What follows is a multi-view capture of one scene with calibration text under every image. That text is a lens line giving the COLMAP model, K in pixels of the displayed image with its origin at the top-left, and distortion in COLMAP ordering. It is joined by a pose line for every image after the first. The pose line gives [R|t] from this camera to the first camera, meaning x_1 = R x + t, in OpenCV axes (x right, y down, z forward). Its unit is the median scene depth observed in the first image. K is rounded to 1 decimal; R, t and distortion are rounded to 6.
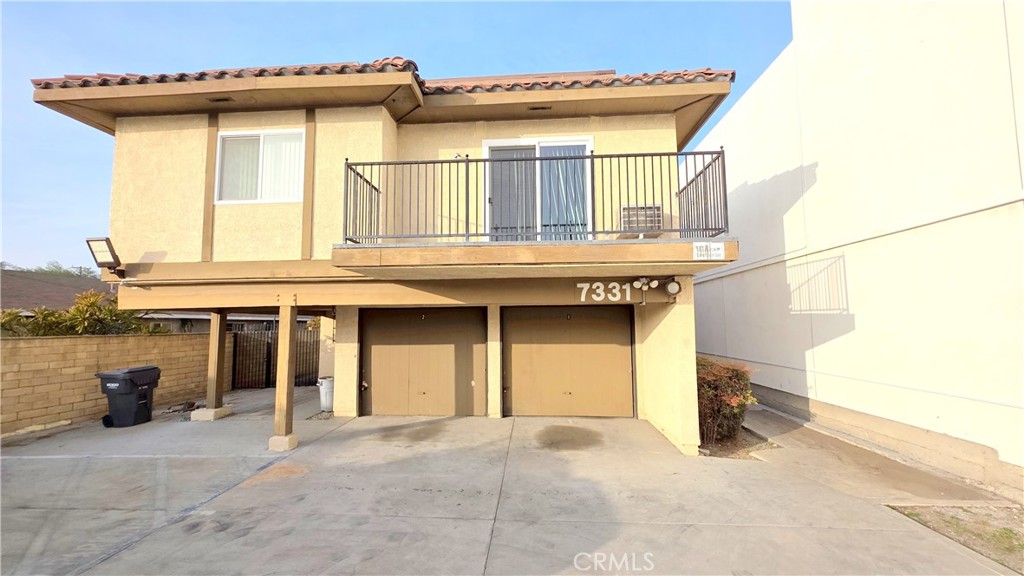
lens RADIAL K [[407.4, 0, 513.3], [0, 407.4, 288.5], [0, 0, 1]] dist [-0.000364, -0.000276]
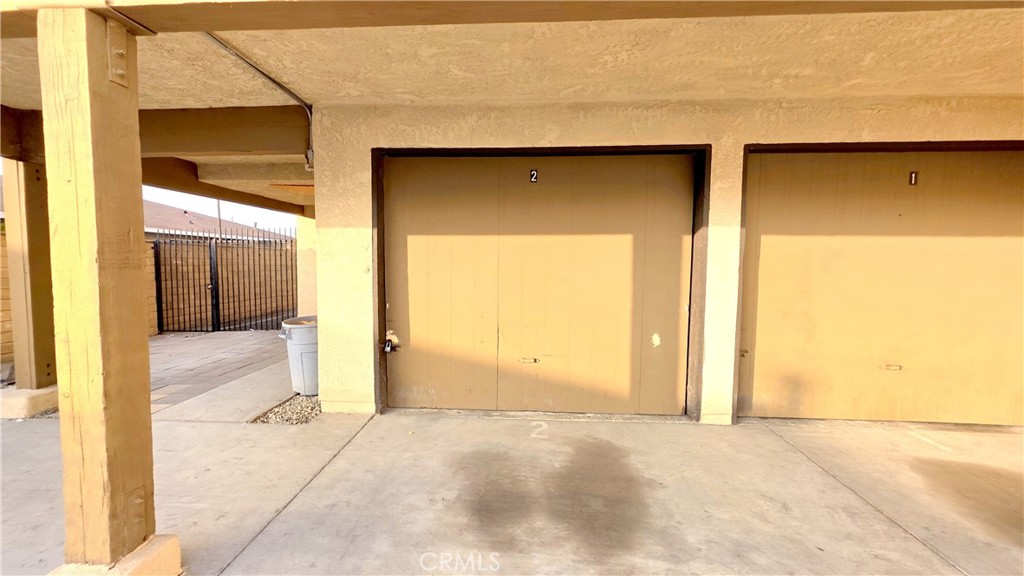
lens RADIAL K [[407.4, 0, 509.8], [0, 407.4, 288.5], [0, 0, 1]] dist [-0.000364, -0.000276]
pose [[0.999826, 0.015569, 0.010253, -0.252583], [-0.016895, 0.989234, 0.145366, 0.124449], [-0.007879, -0.145514, 0.989325, 0.602568]]
